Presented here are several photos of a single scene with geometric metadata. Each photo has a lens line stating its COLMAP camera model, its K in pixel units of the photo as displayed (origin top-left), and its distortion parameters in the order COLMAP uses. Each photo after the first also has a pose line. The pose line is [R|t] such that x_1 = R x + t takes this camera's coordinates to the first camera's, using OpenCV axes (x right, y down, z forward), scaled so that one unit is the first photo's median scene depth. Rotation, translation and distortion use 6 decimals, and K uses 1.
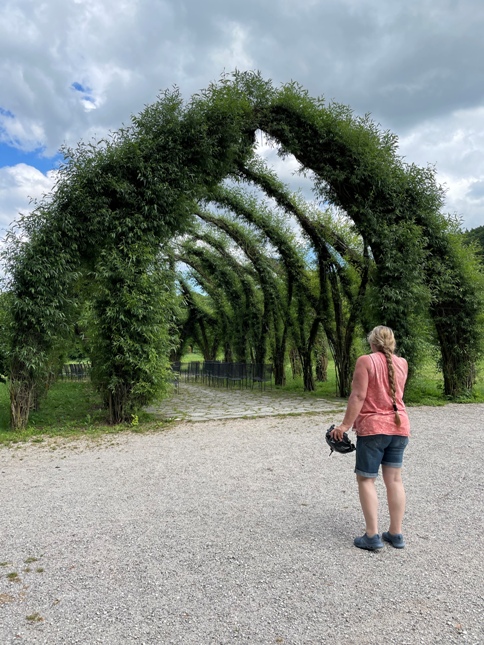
lens RADIAL K [[489.0, 0, 241.8], [0, 489.0, 320.7], [0, 0, 1]] dist [0.008330, -0.031228]
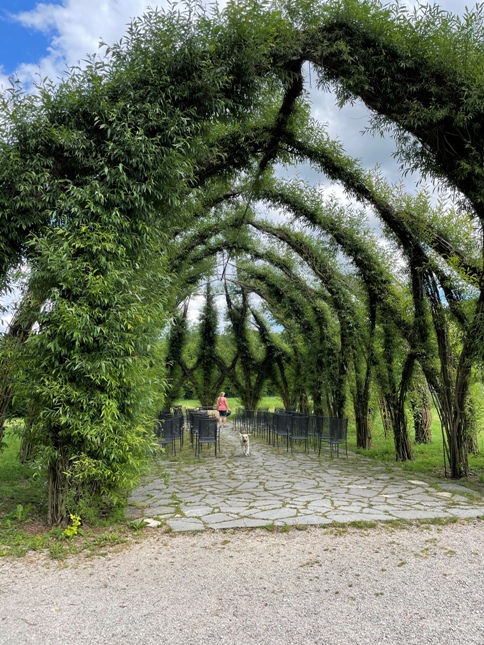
lens RADIAL K [[489.0, 0, 241.7], [0, 489.0, 316.1], [0, 0, 1]] dist [0.008330, -0.031228]
pose [[0.980242, -0.016104, -0.197148, 0.059700], [-0.002258, 0.995704, -0.092562, 0.006954], [0.197791, 0.091178, 0.975994, 0.290249]]
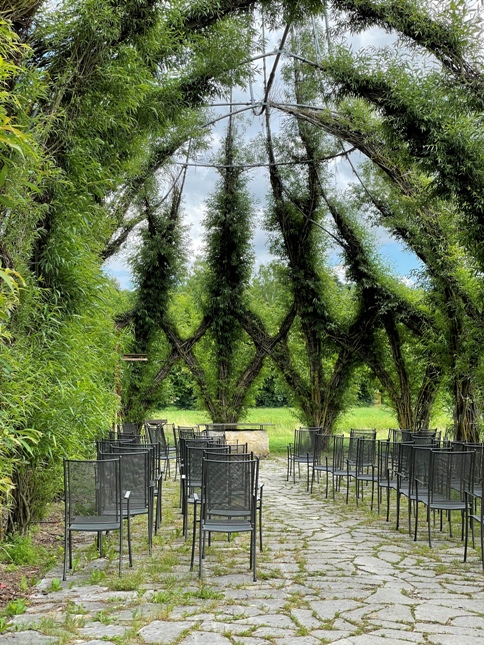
lens RADIAL K [[960.4, 0, 243.5], [0, 960.4, 323.6], [0, 0, 1]] dist [0.164757, 0.000000]
pose [[0.969099, 0.012362, -0.246364, -0.021912], [-0.016656, 0.999743, -0.015353, 0.036613], [0.246111, 0.018982, 0.969056, 0.578547]]
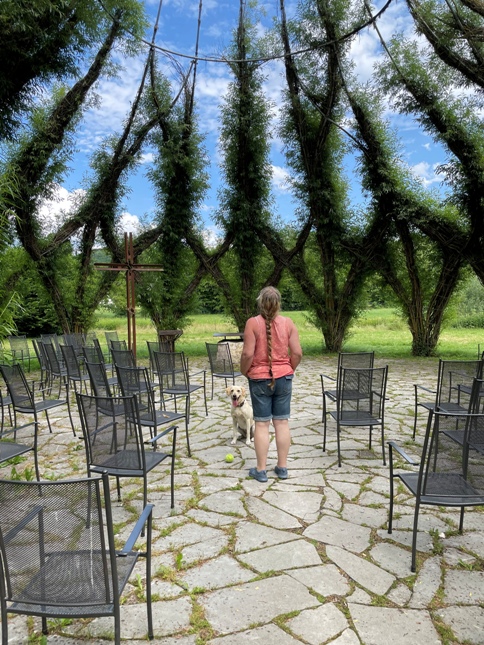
lens RADIAL K [[489.0, 0, 242.0], [0, 489.0, 323.7], [0, 0, 1]] dist [0.008330, -0.031228]
pose [[0.952497, 0.023661, -0.303627, -0.209635], [0.006240, 0.995252, 0.097132, 0.087890], [0.304483, -0.094413, 0.947827, 1.393660]]
